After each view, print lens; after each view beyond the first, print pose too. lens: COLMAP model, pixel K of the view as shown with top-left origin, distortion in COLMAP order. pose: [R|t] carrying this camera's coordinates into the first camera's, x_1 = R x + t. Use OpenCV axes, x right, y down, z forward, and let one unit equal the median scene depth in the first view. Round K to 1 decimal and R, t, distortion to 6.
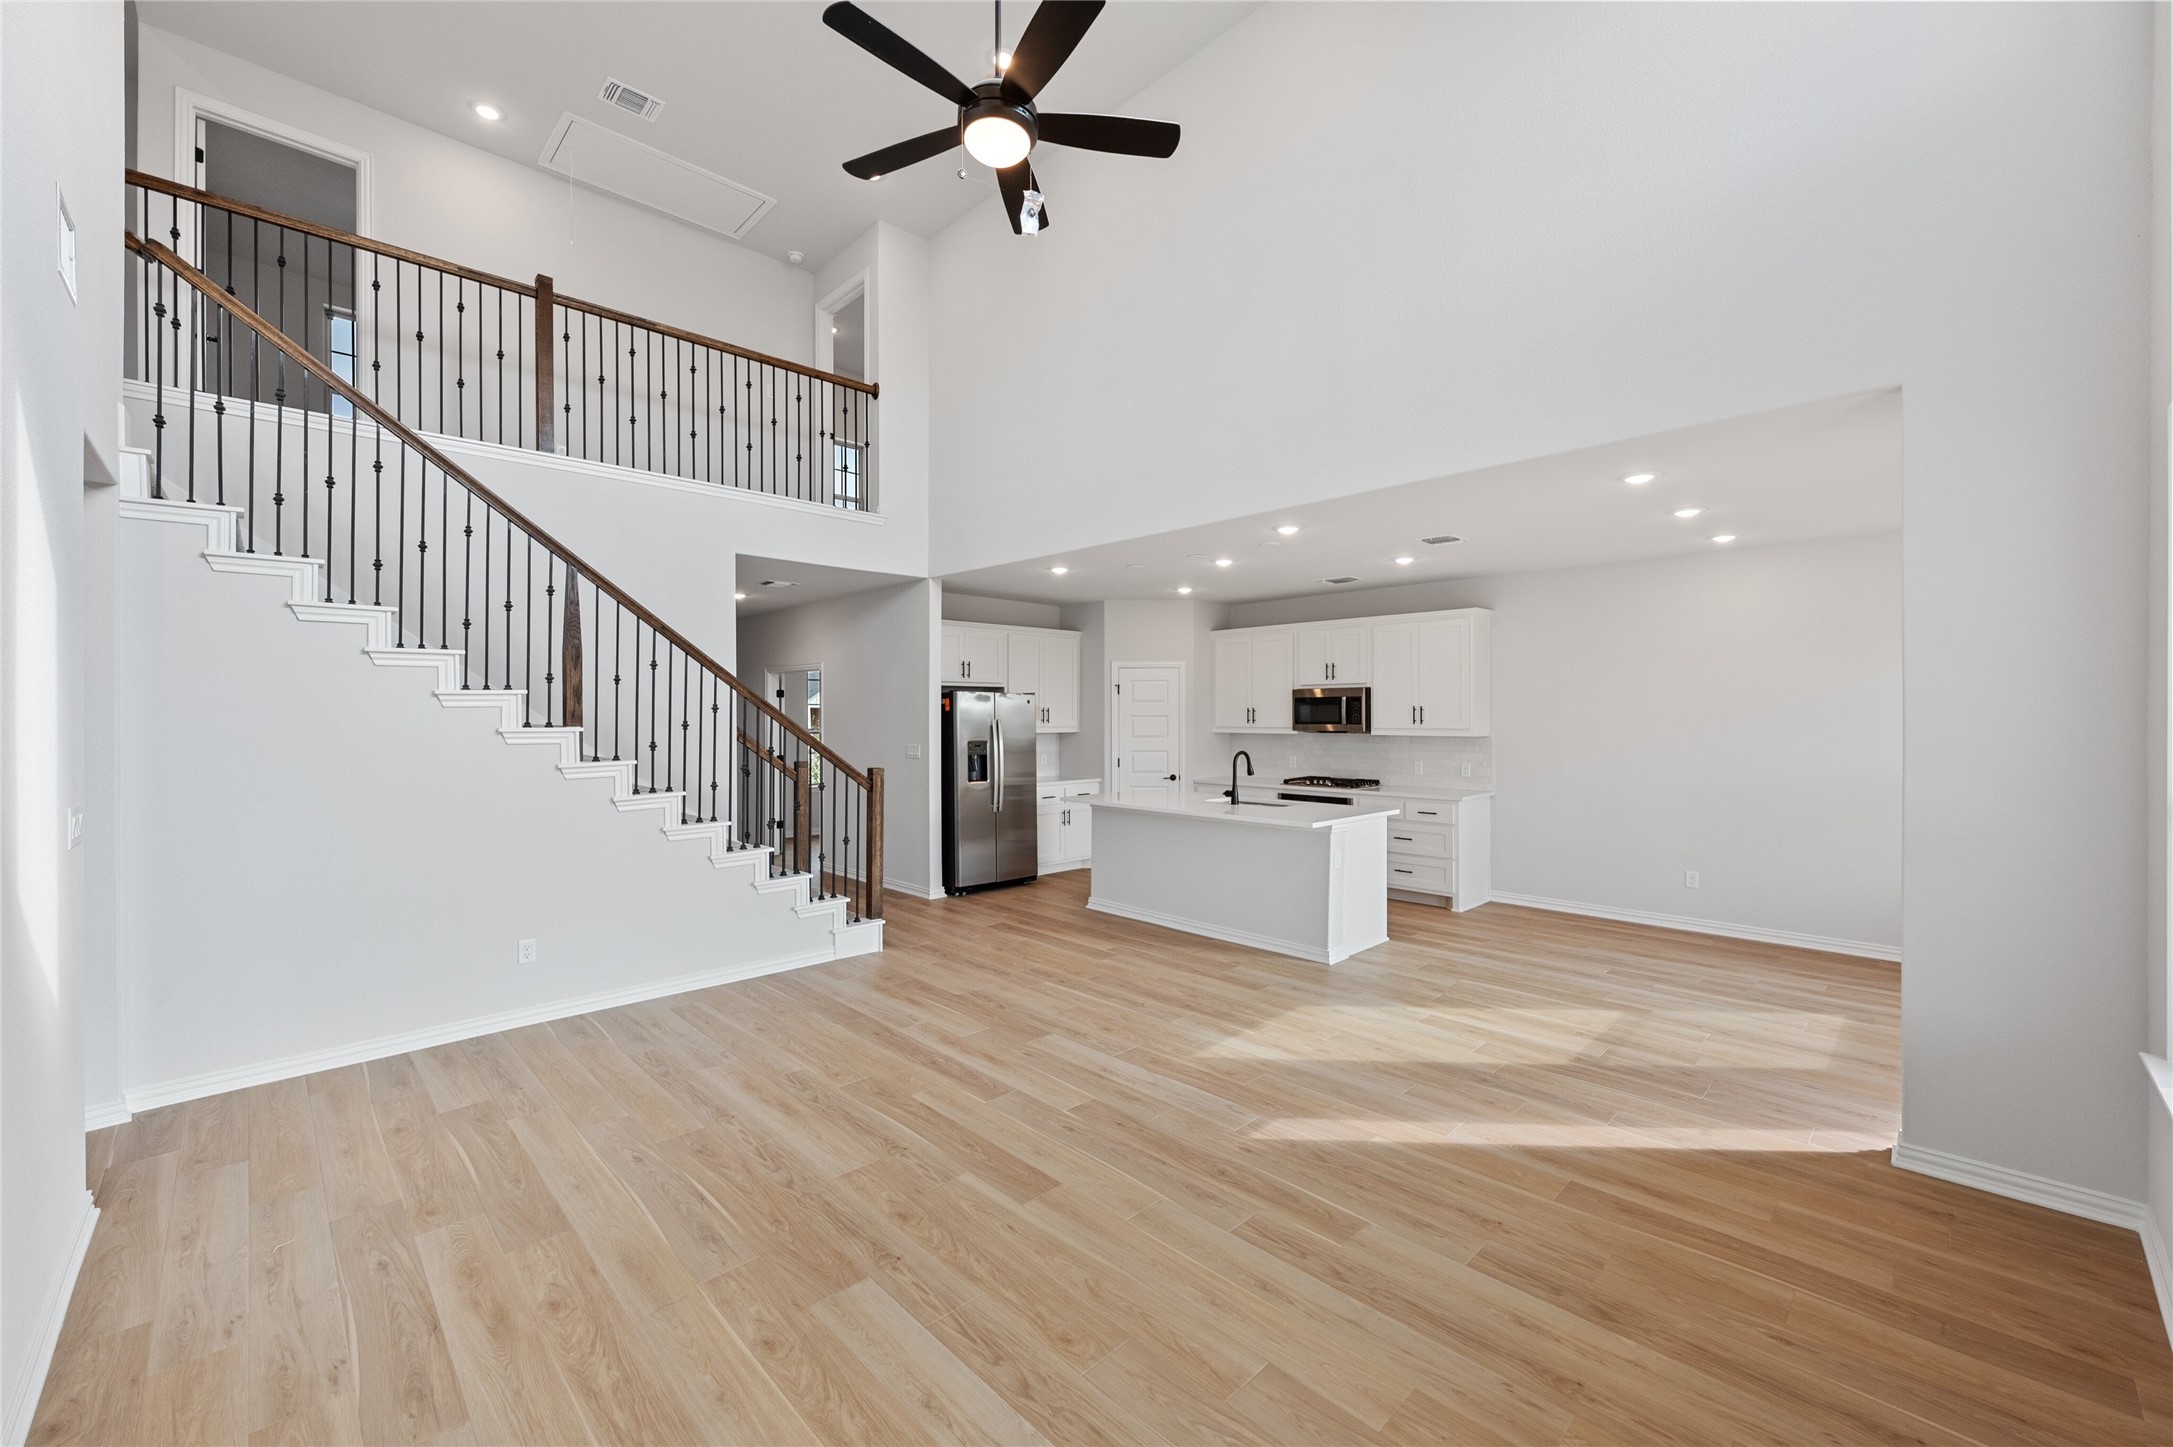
lens RADIAL K [[869.2, 0, 1081.9], [0, 869.2, 710.0], [0, 0, 1]] dist [-0.000254, -0.000040]
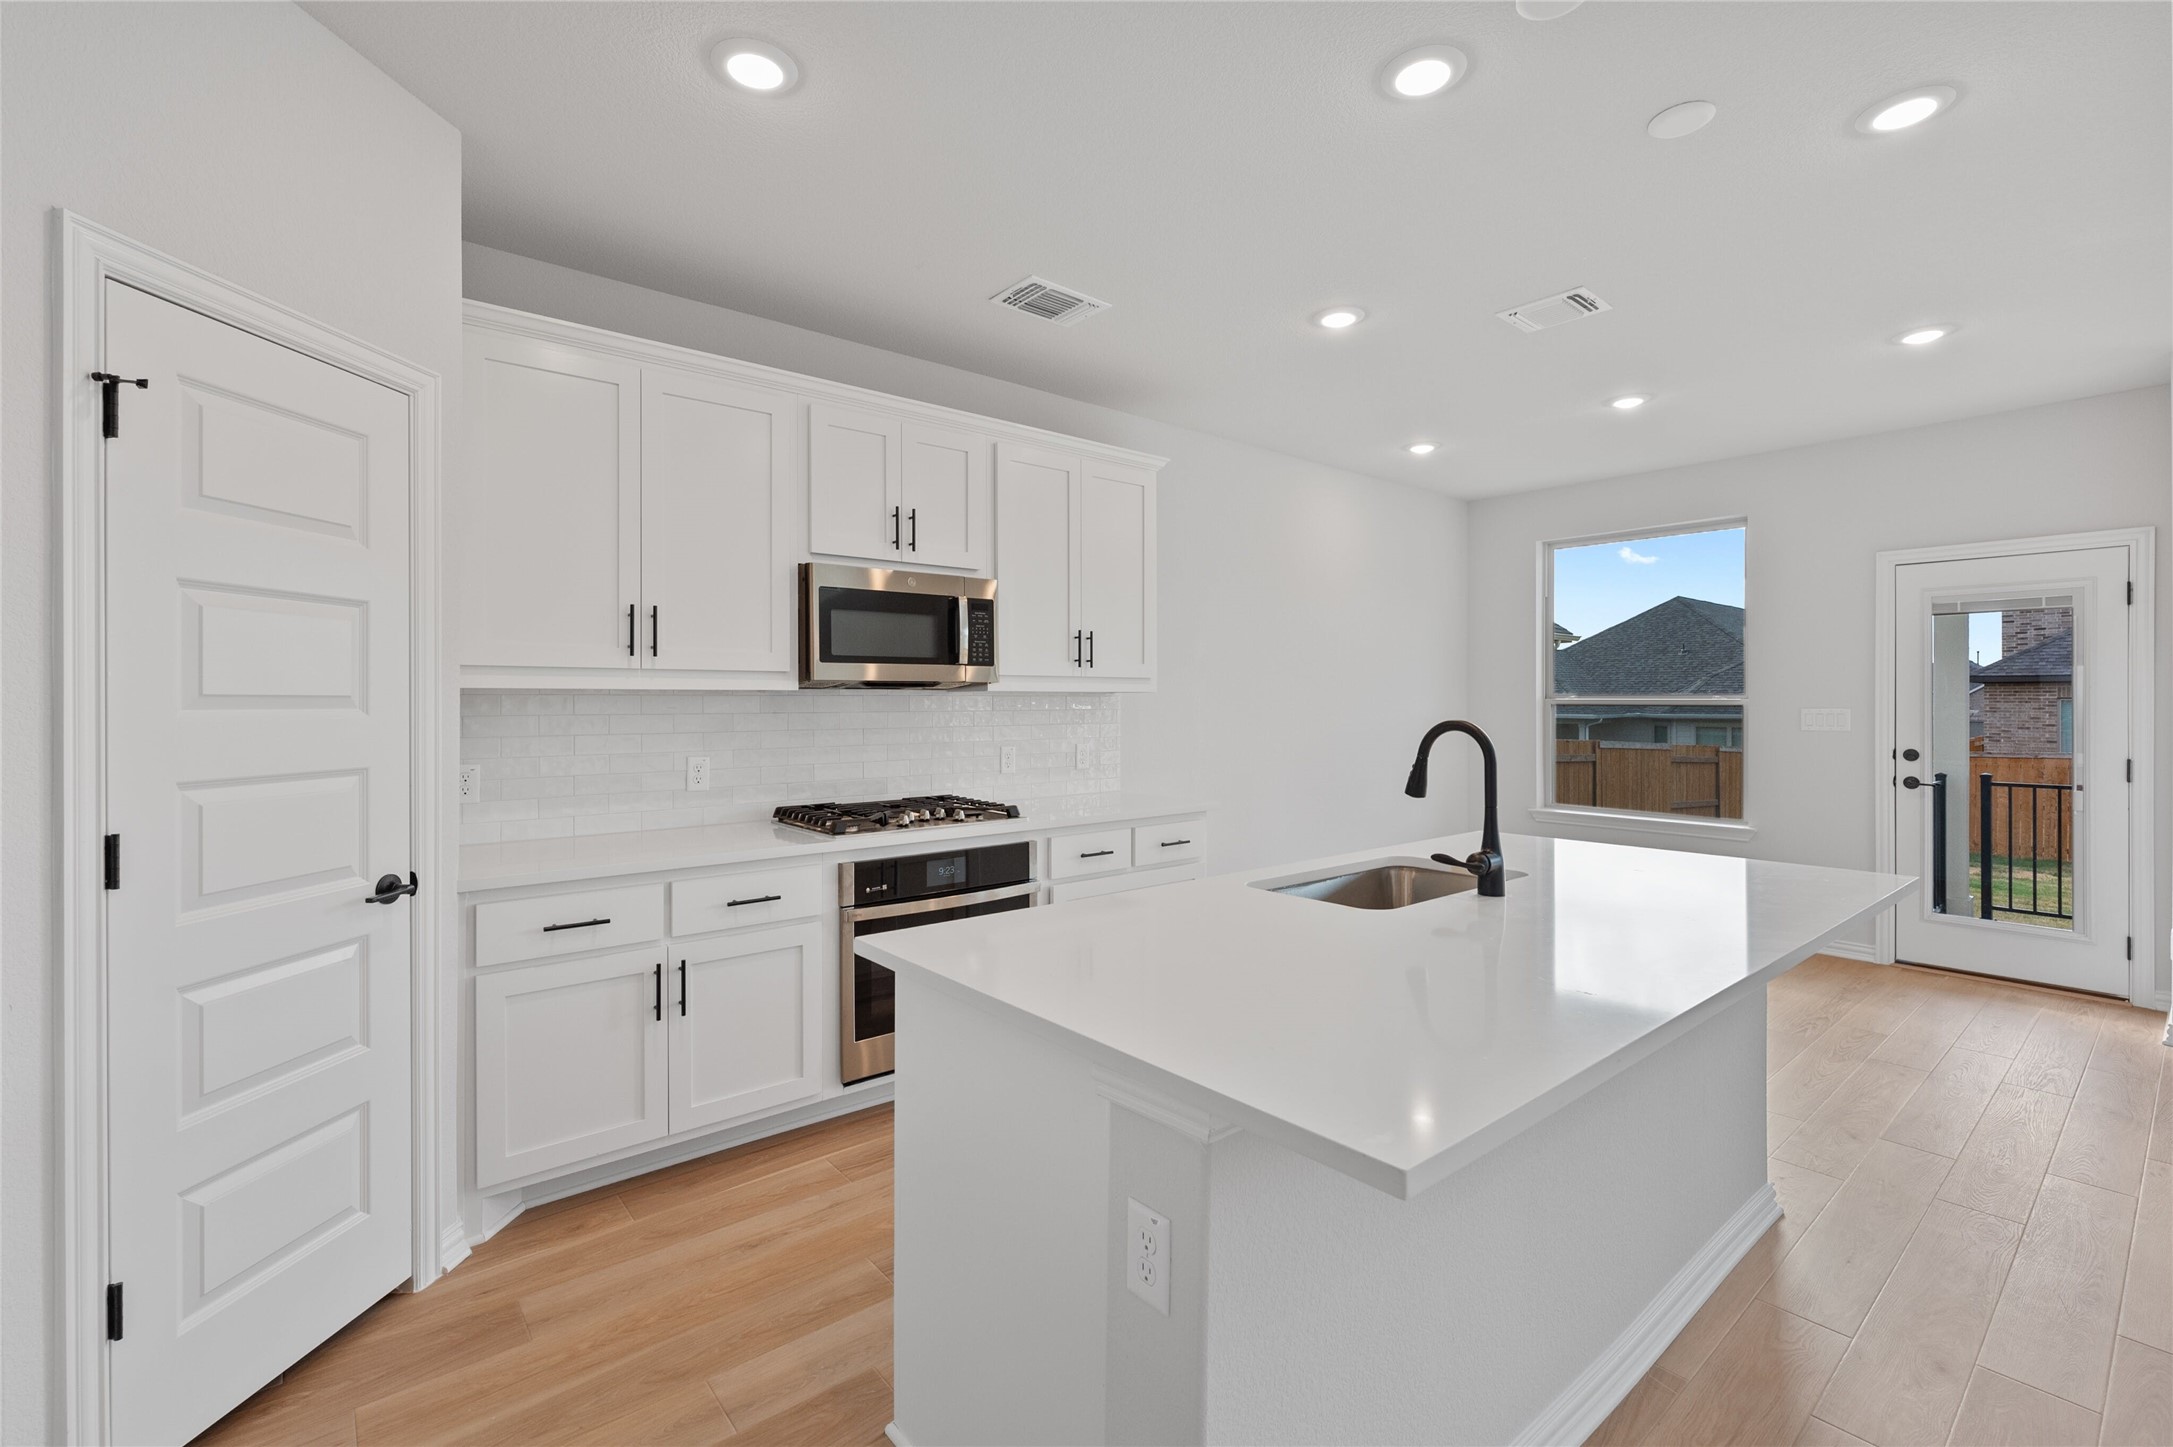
lens RADIAL K [[938.7, 0, 1090.0], [0, 938.7, 702.0], [0, 0, 1]] dist [-0.000702, 0.000018]
pose [[0.072552, 0.002288, 0.997362, -0.187678], [-0.002999, 0.999993, -0.002076, 0.049508], [-0.997360, -0.002841, 0.072558, 1.300443]]
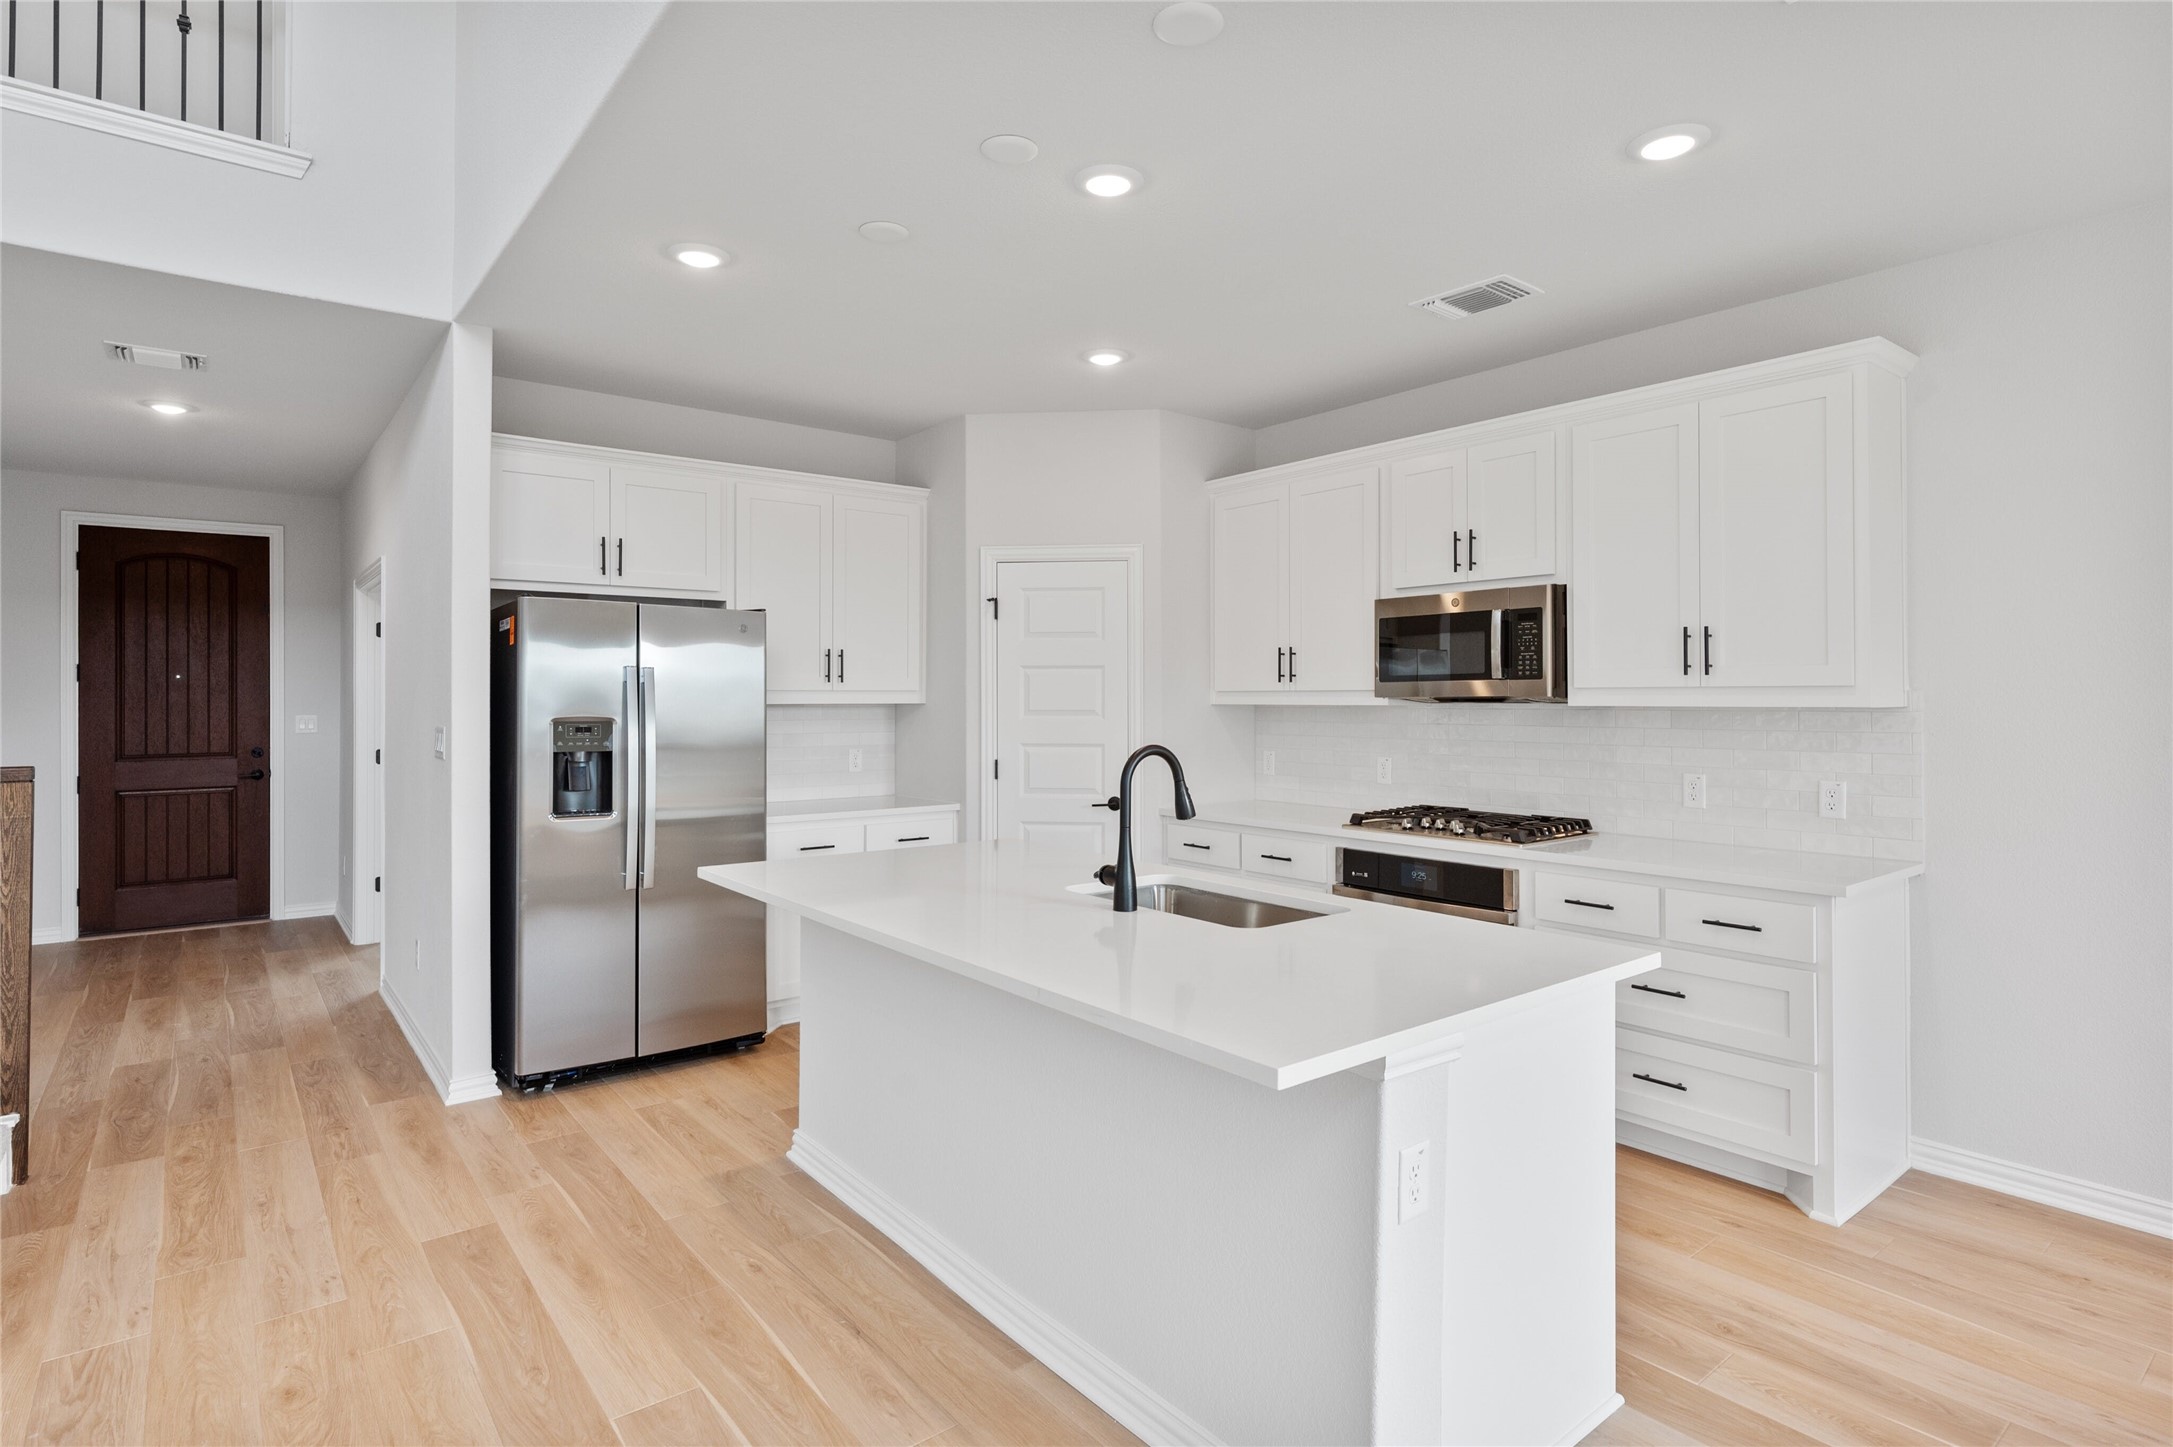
lens RADIAL K [[1114.9, 0, 1095.1], [0, 1114.9, 685.6], [0, 0, 1]] dist [-0.000433, 0.000735]
pose [[0.995687, 0.000446, -0.092772, 0.237665], [-0.001028, 0.999980, -0.006220, 0.032418], [0.092768, 0.006289, 0.995668, 0.682716]]
